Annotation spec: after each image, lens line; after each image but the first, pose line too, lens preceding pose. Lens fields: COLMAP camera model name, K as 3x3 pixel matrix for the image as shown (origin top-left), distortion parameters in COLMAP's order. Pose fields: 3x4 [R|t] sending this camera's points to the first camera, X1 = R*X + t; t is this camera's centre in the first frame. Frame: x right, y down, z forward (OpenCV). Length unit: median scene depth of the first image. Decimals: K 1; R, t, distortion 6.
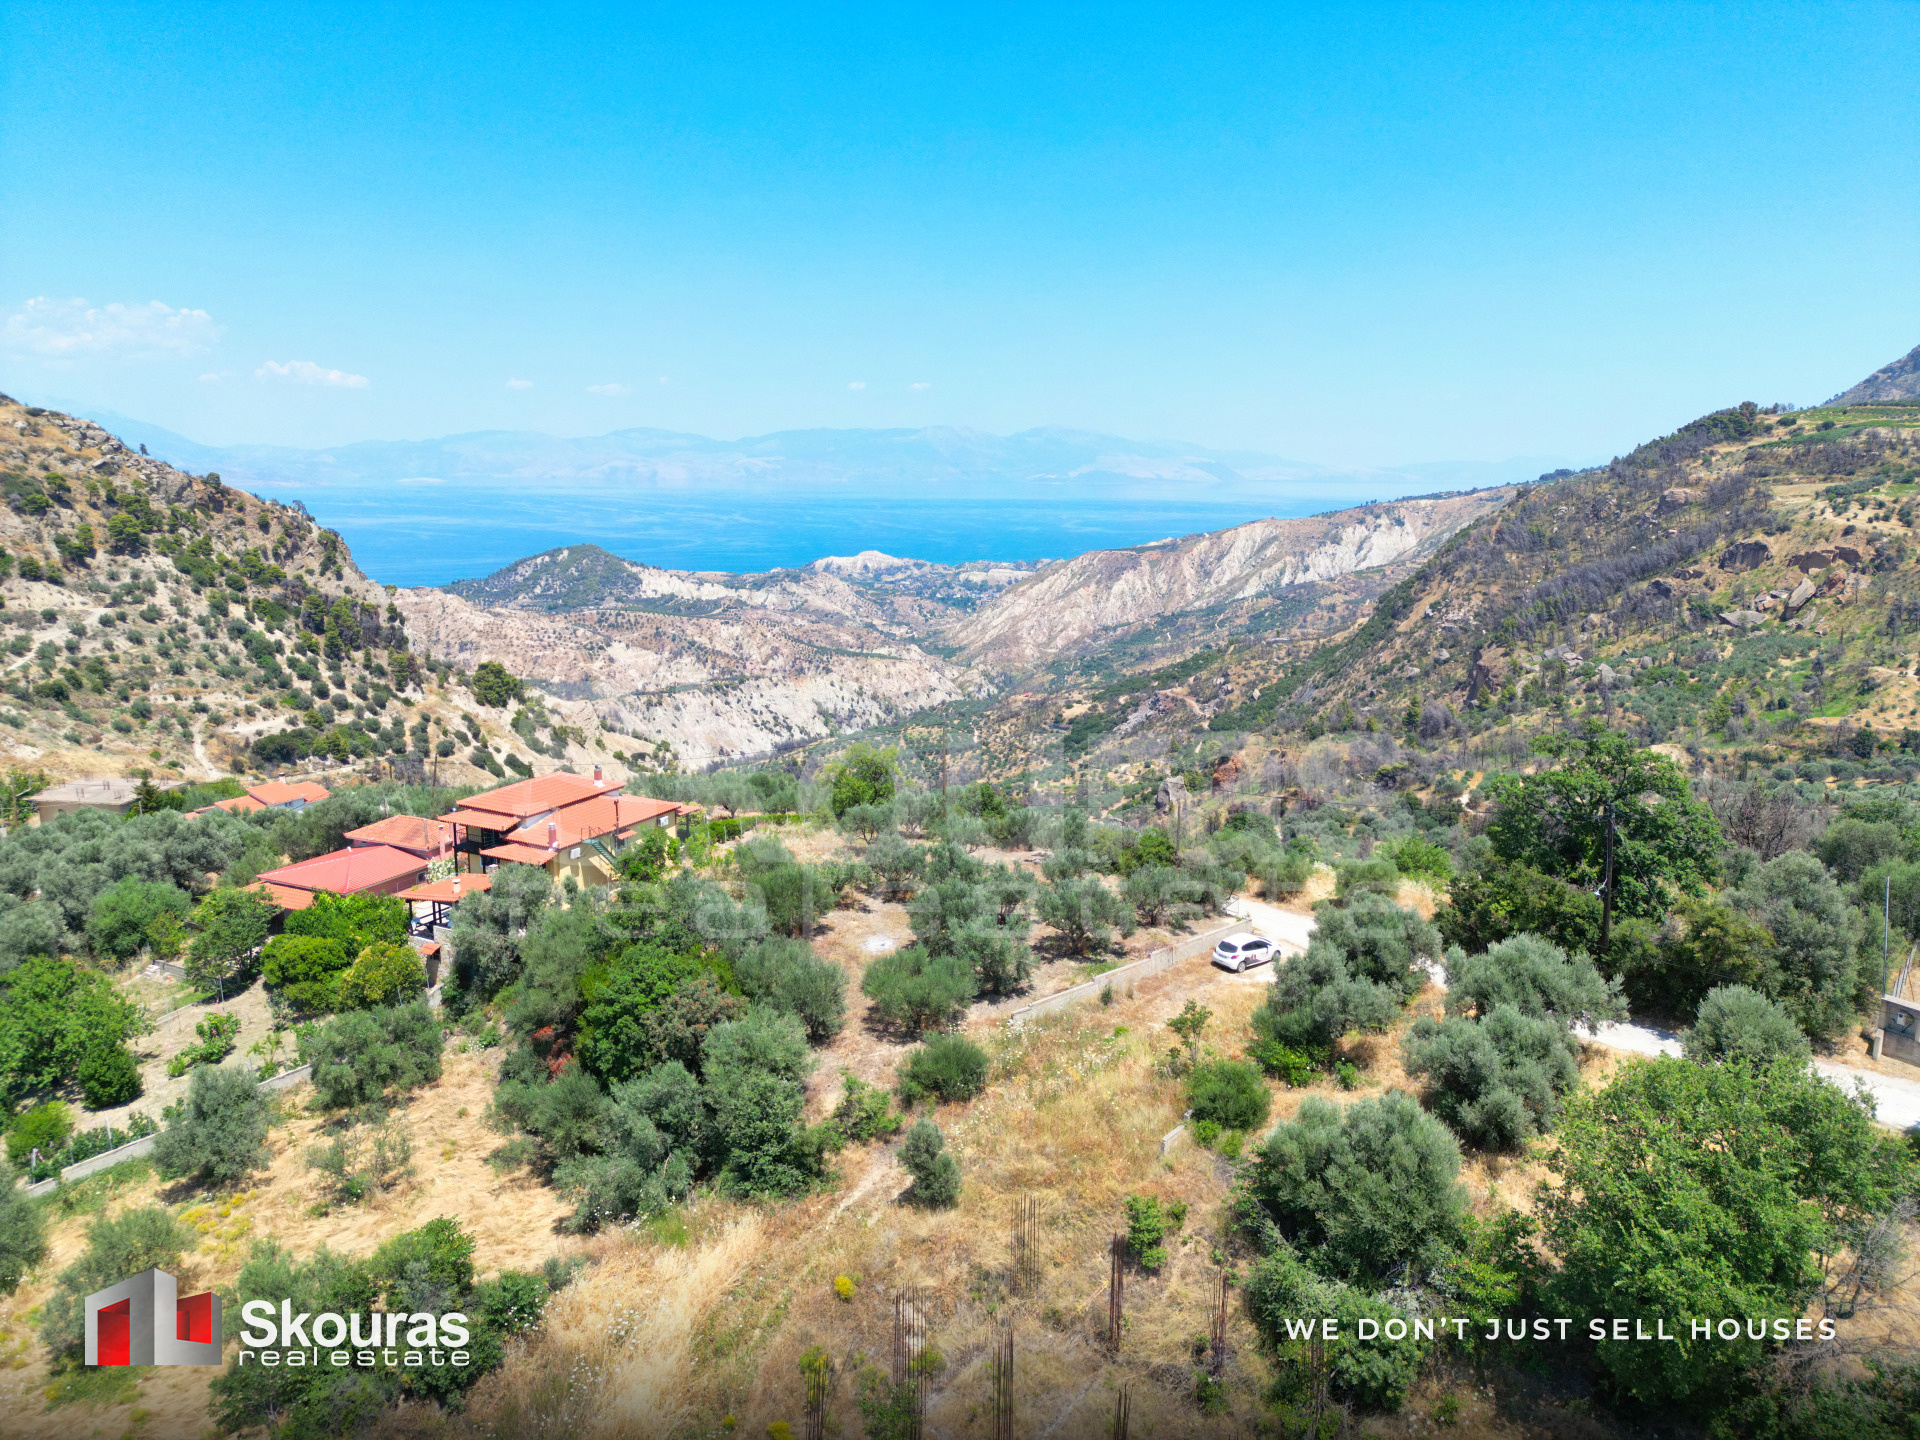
lens RADIAL K [[1334.9, 0, 960.0], [0, 1334.9, 720.0], [0, 0, 1]] dist [0.067801, -0.054512]
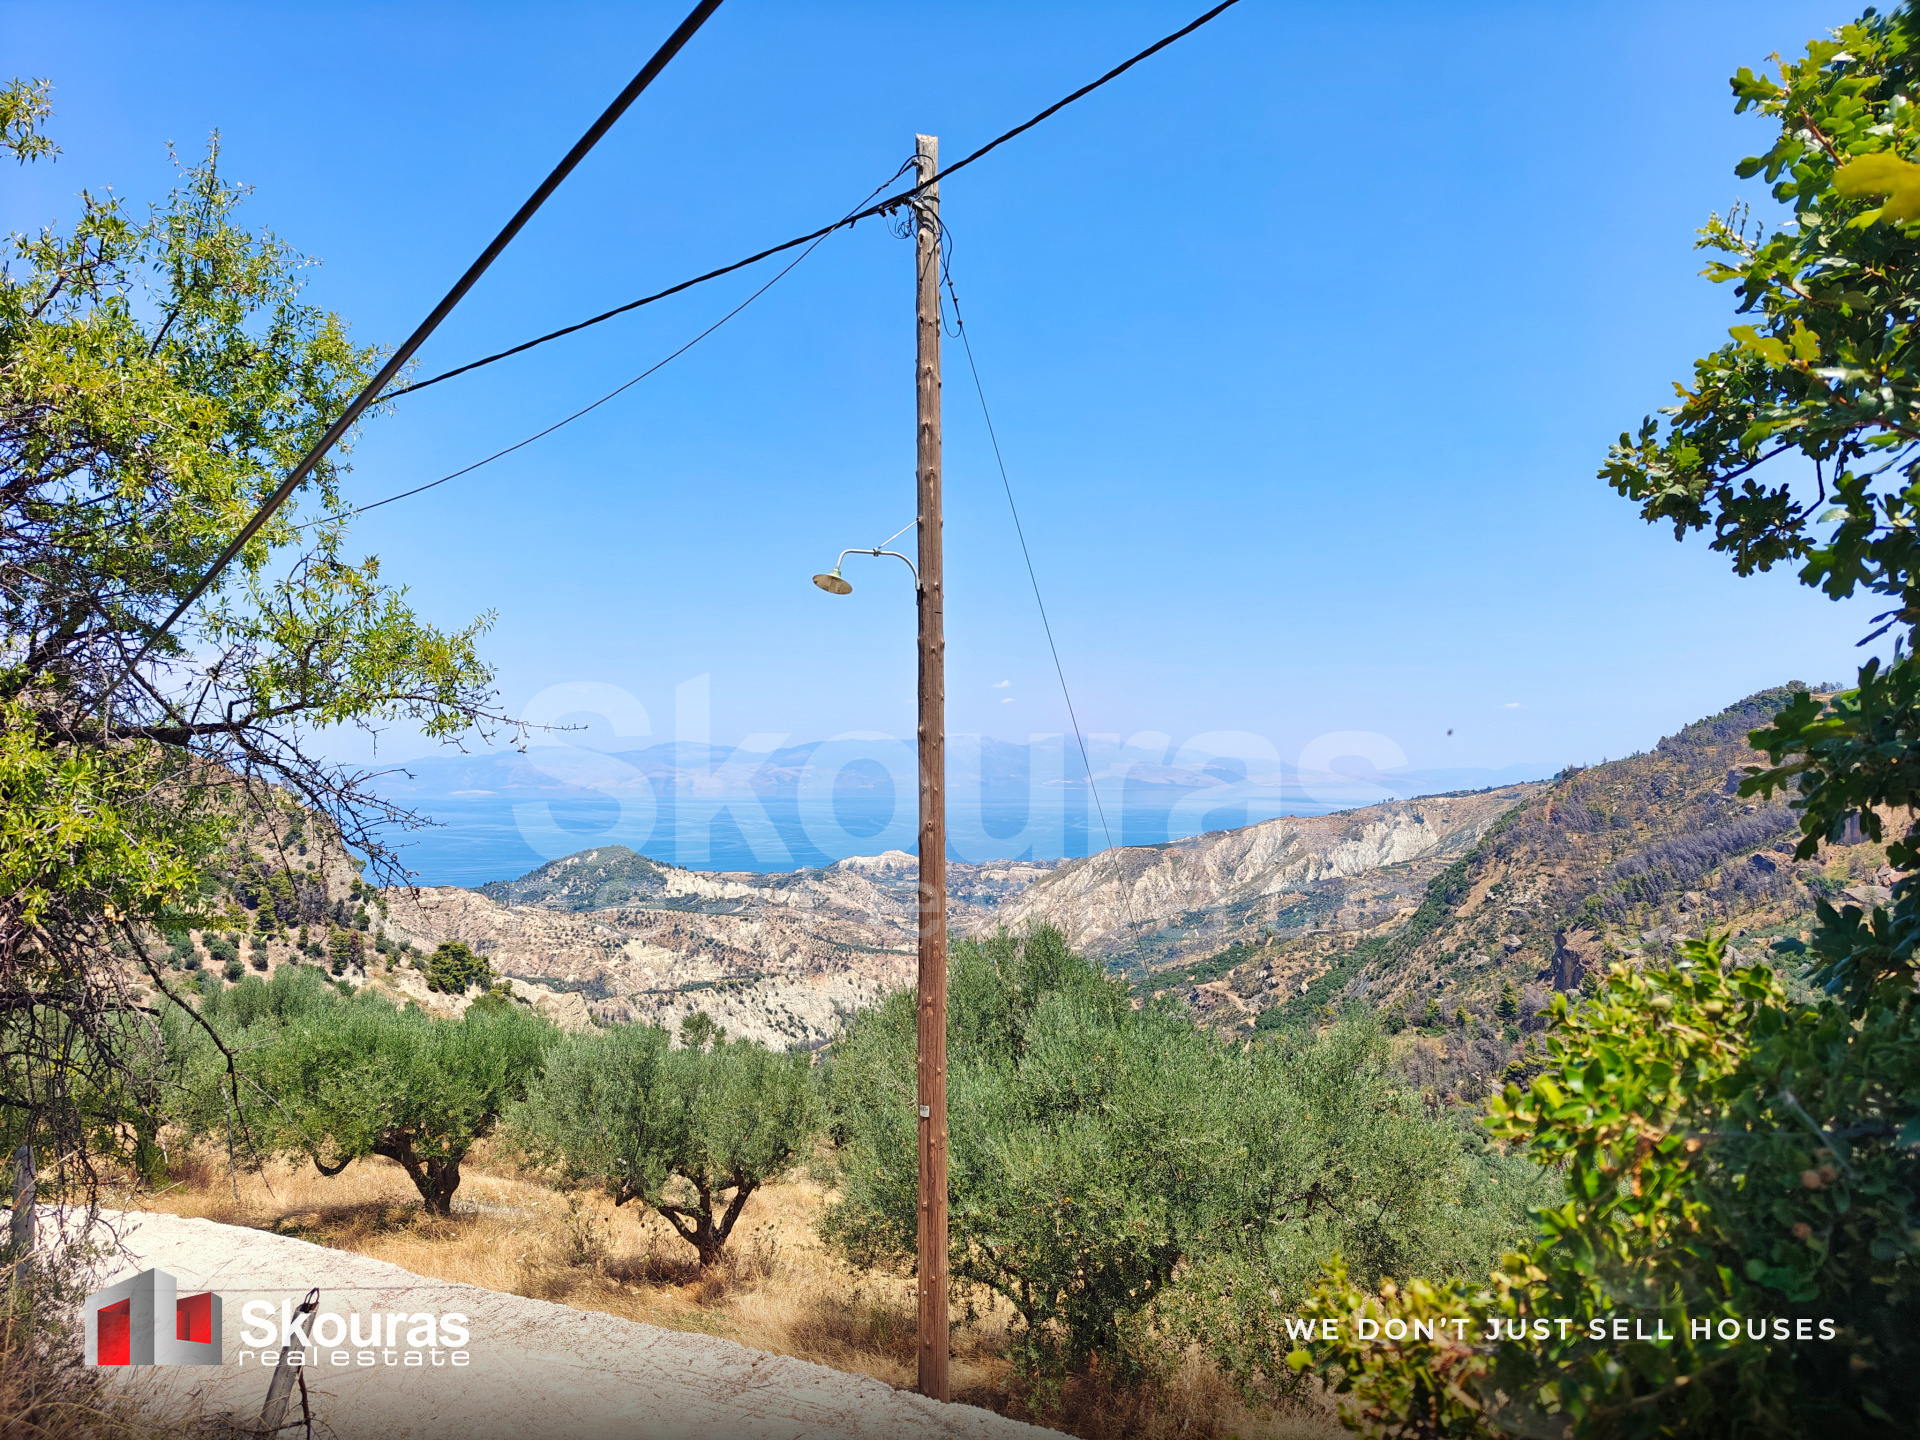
lens RADIAL K [[1295.5, 0, 939.9], [0, 1295.5, 715.2], [0, 0, 1]] dist [0.022356, 0.002055]
pose [[0.999483, -0.008337, -0.031064, -0.000758], [0.000910, 0.972763, -0.231802, 0.009460], [0.032151, 0.231653, 0.972267, 0.140003]]
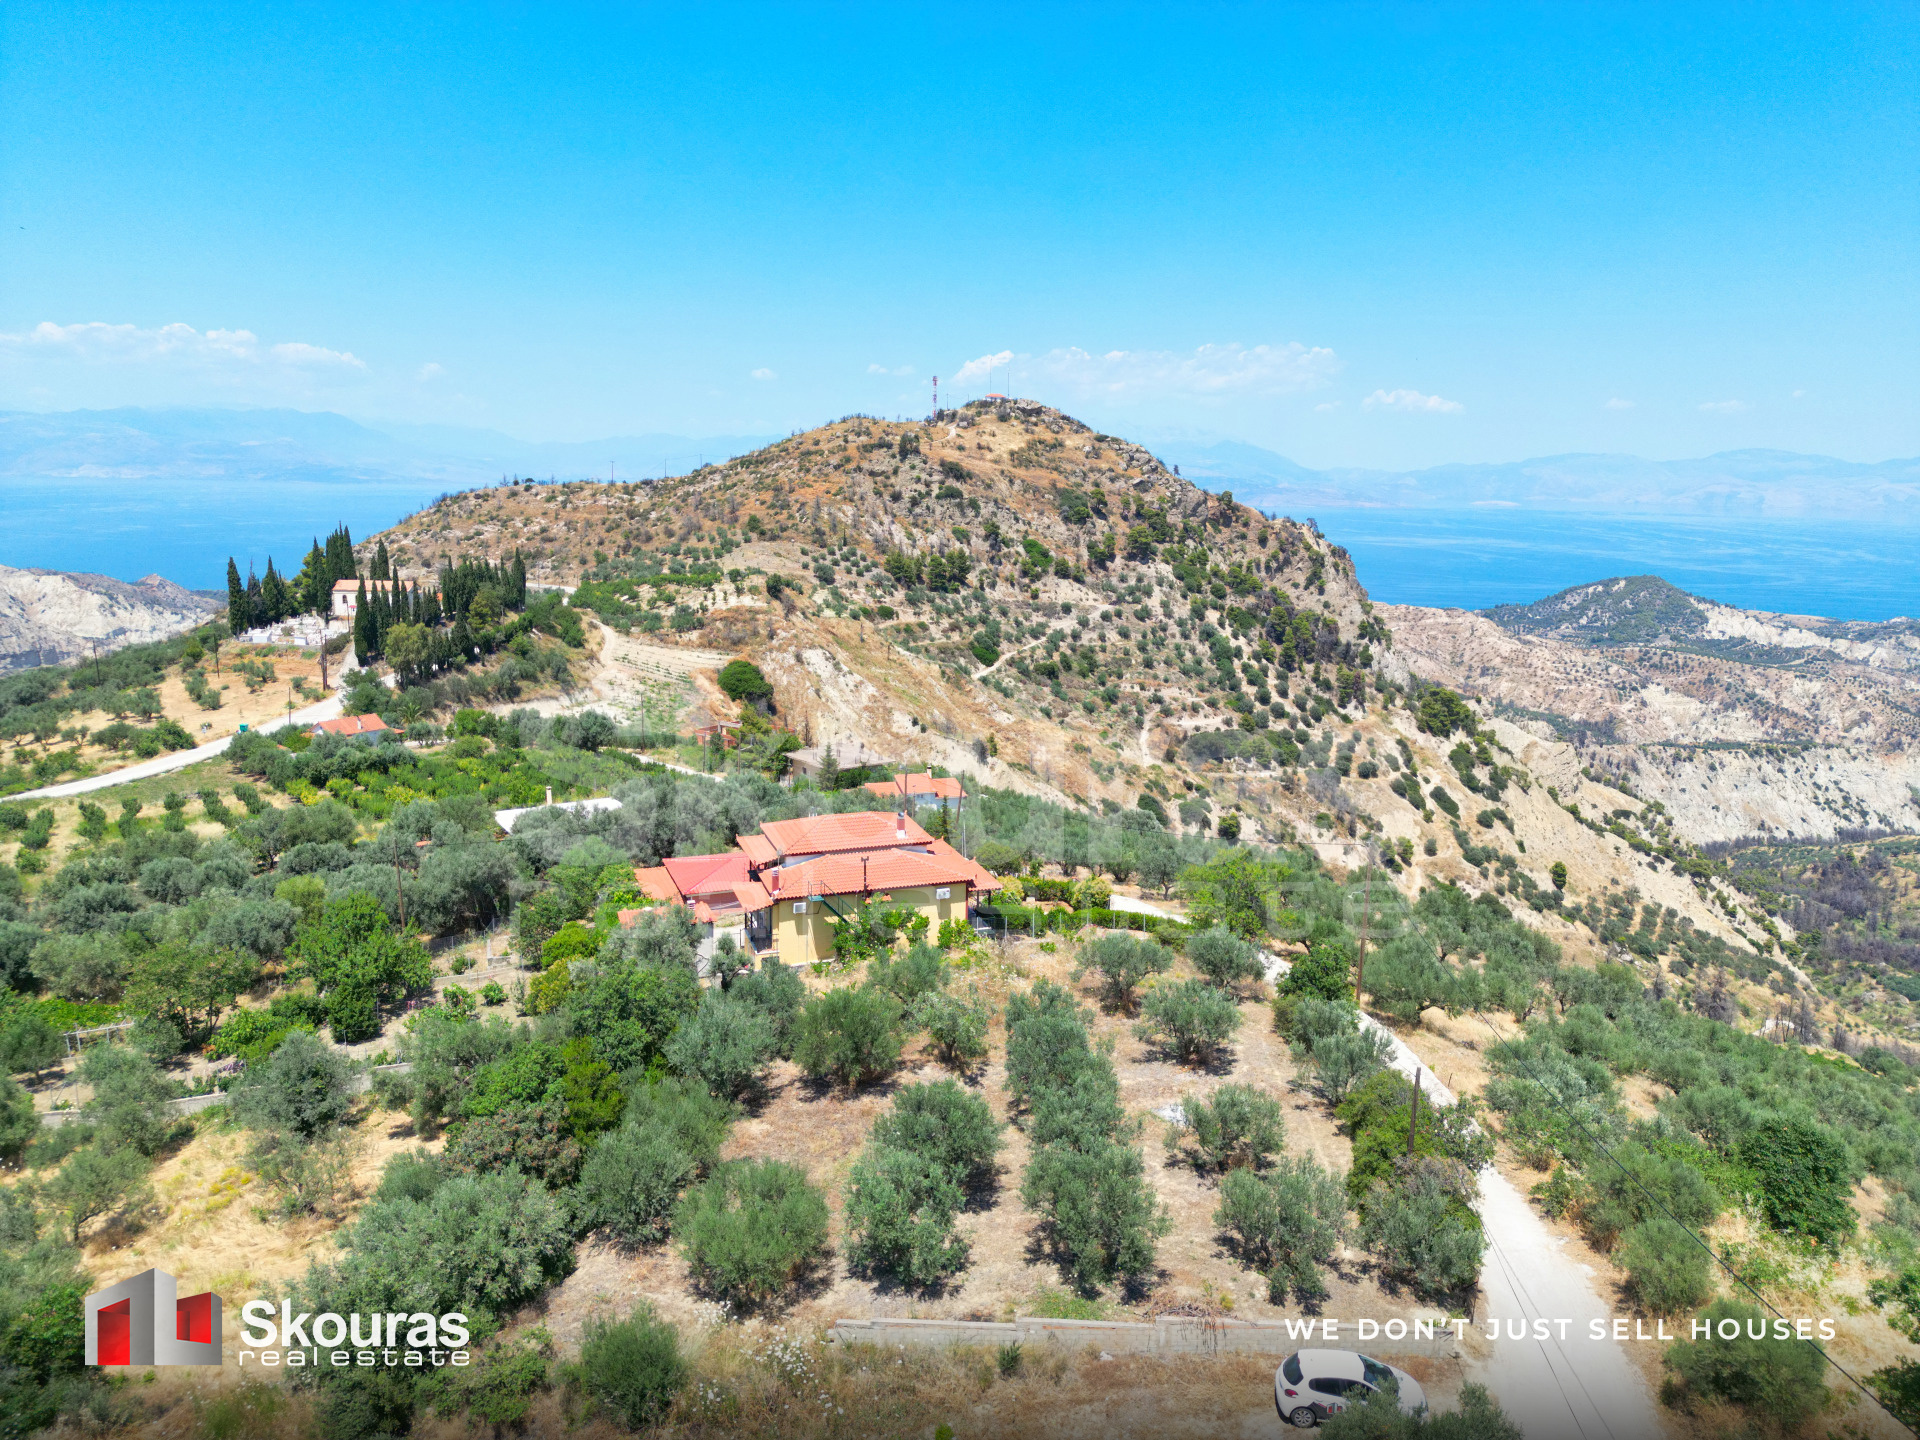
lens RADIAL K [[1334.9, 0, 960.0], [0, 1334.9, 720.0], [0, 0, 1]] dist [0.067801, -0.054512]
pose [[0.731978, 0.133623, -0.668097, 0.043744], [-0.144824, 0.988686, 0.039071, -0.008393], [0.665759, 0.068157, 0.743048, 0.052242]]
